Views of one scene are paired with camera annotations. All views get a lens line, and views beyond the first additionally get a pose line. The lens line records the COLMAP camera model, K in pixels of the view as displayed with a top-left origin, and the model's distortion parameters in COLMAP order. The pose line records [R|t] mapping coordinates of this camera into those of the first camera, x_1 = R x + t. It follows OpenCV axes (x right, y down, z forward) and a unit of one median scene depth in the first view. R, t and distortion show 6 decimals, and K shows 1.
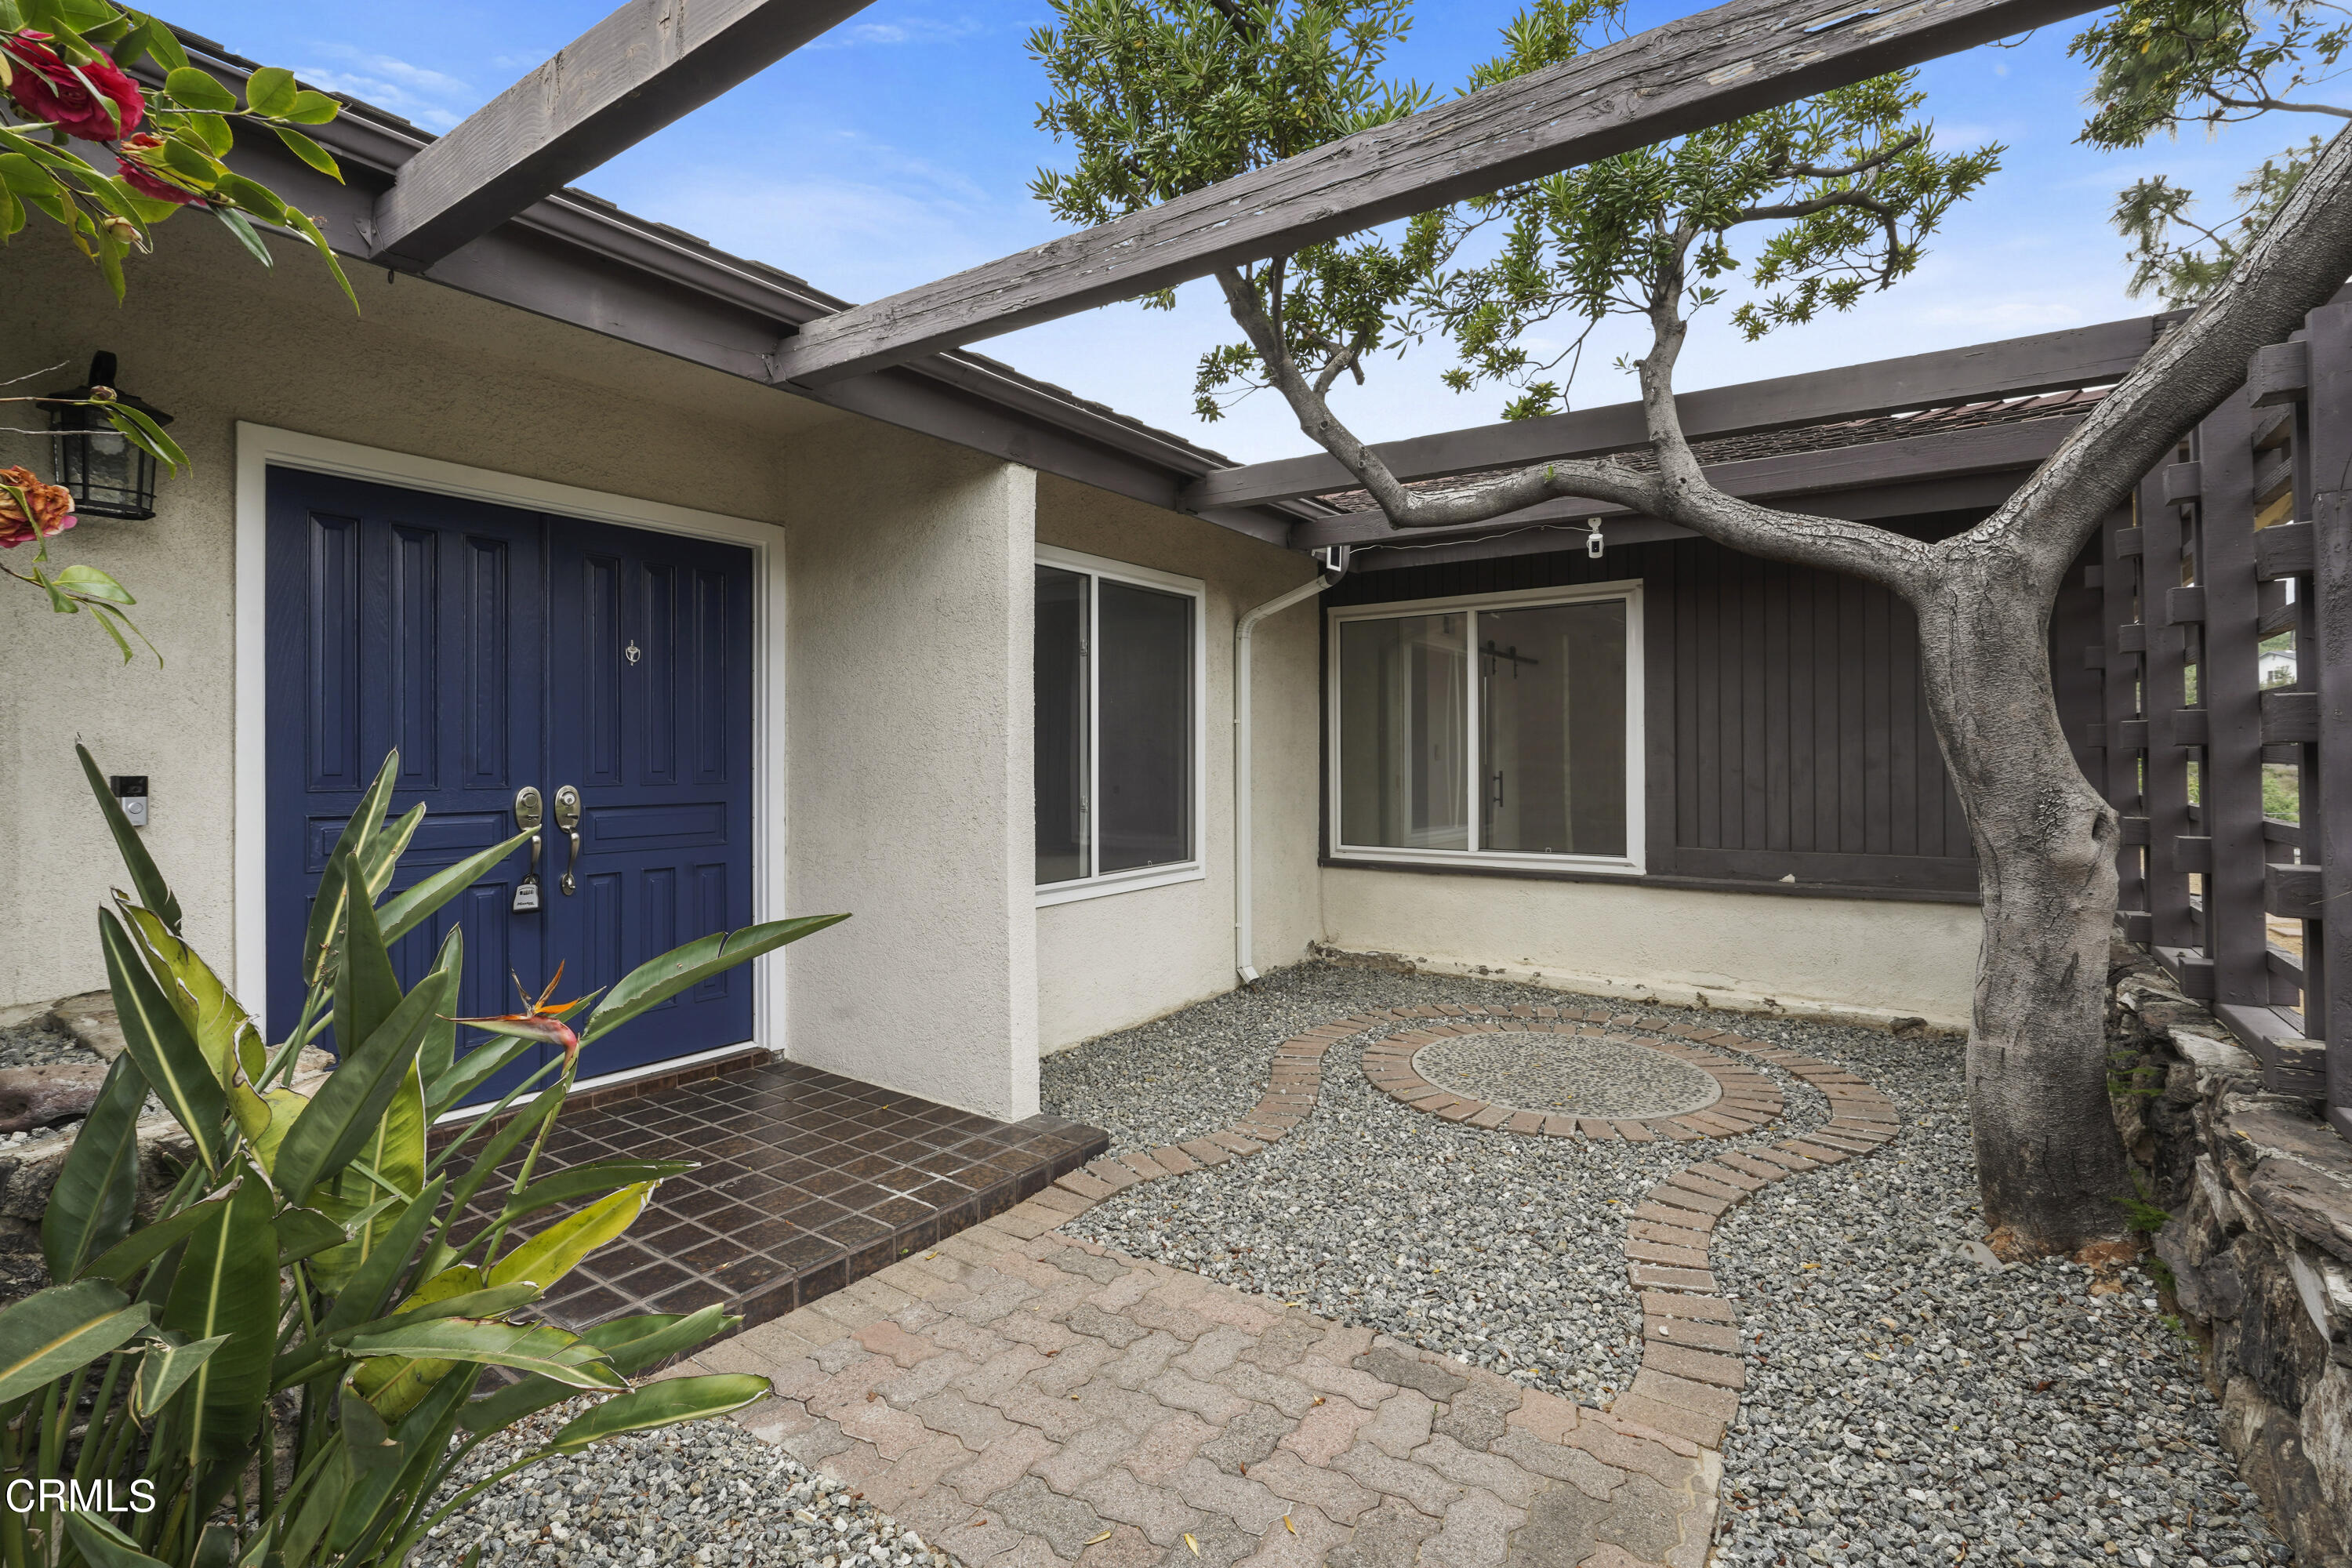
lens RADIAL K [[1078.6, 0, 1173.5], [0, 1078.6, 766.6], [0, 0, 1]] dist [-0.010805, 0.004310]
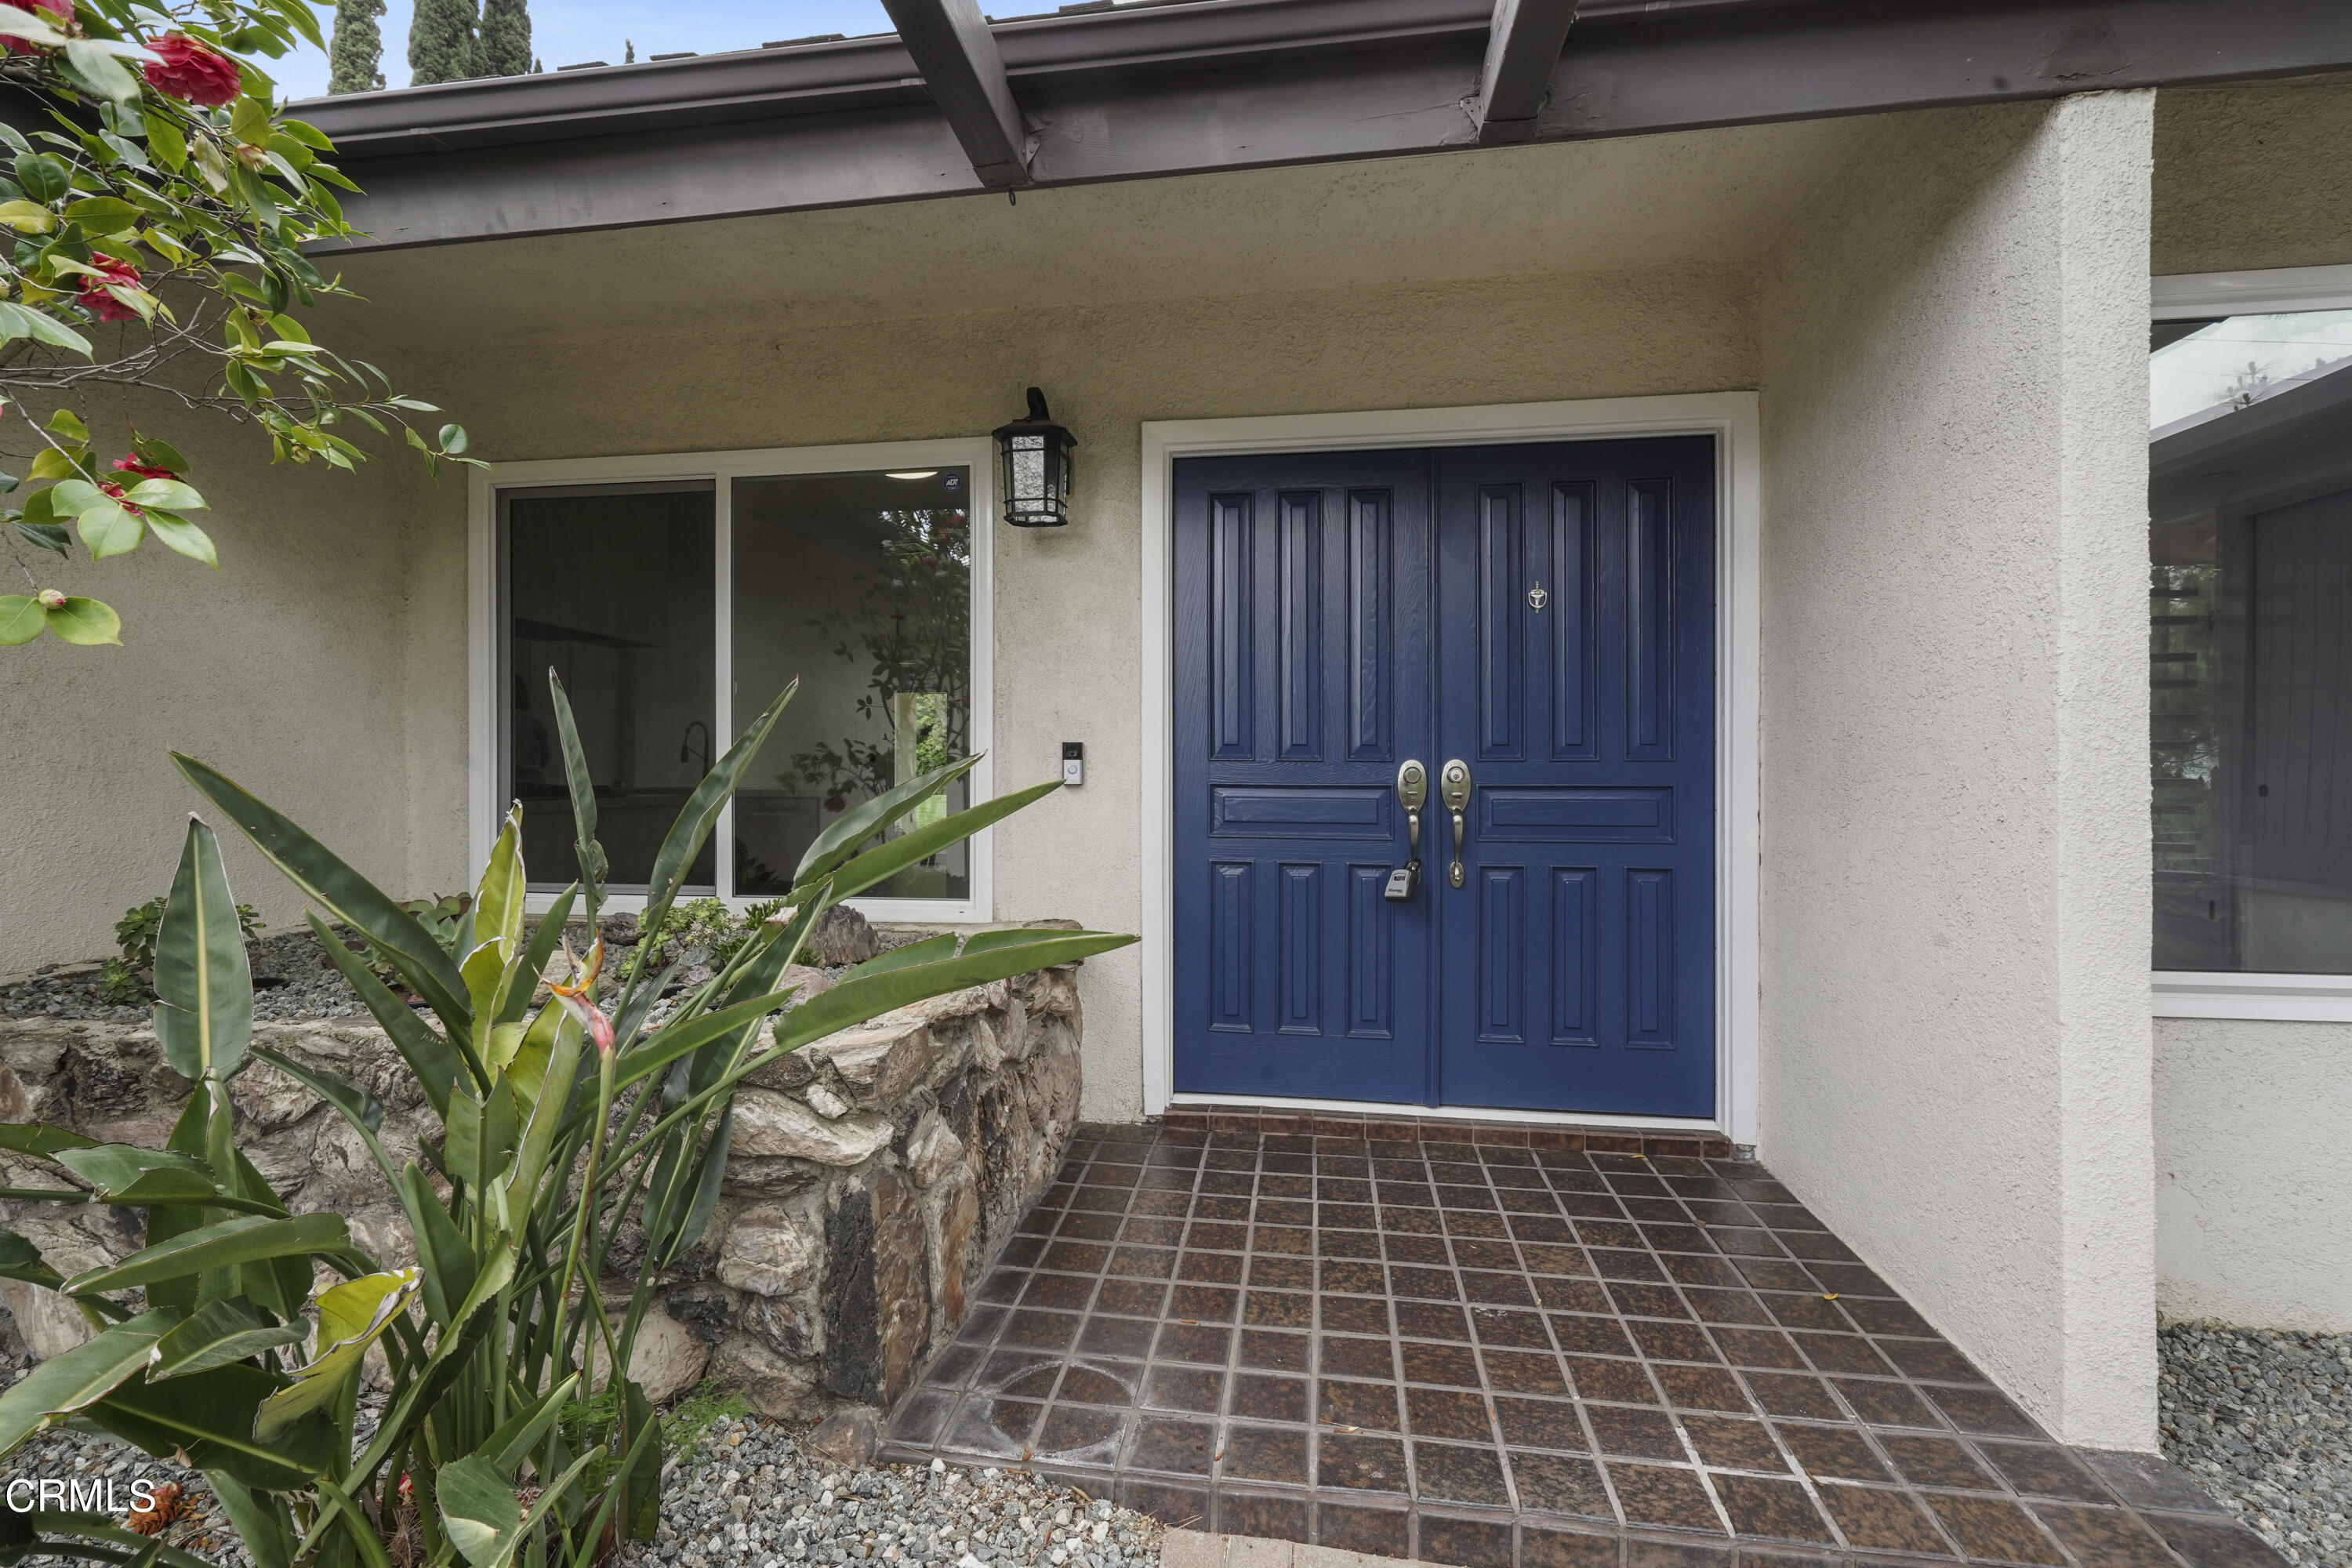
lens RADIAL K [[1078.6, 0, 1170.9], [0, 1078.6, 769.8], [0, 0, 1]] dist [-0.010805, 0.004310]
pose [[0.436457, 0.004630, -0.899713, 0.110930], [-0.008591, 0.999963, 0.000978, 0.026962], [0.899684, 0.007302, 0.436480, 0.419743]]
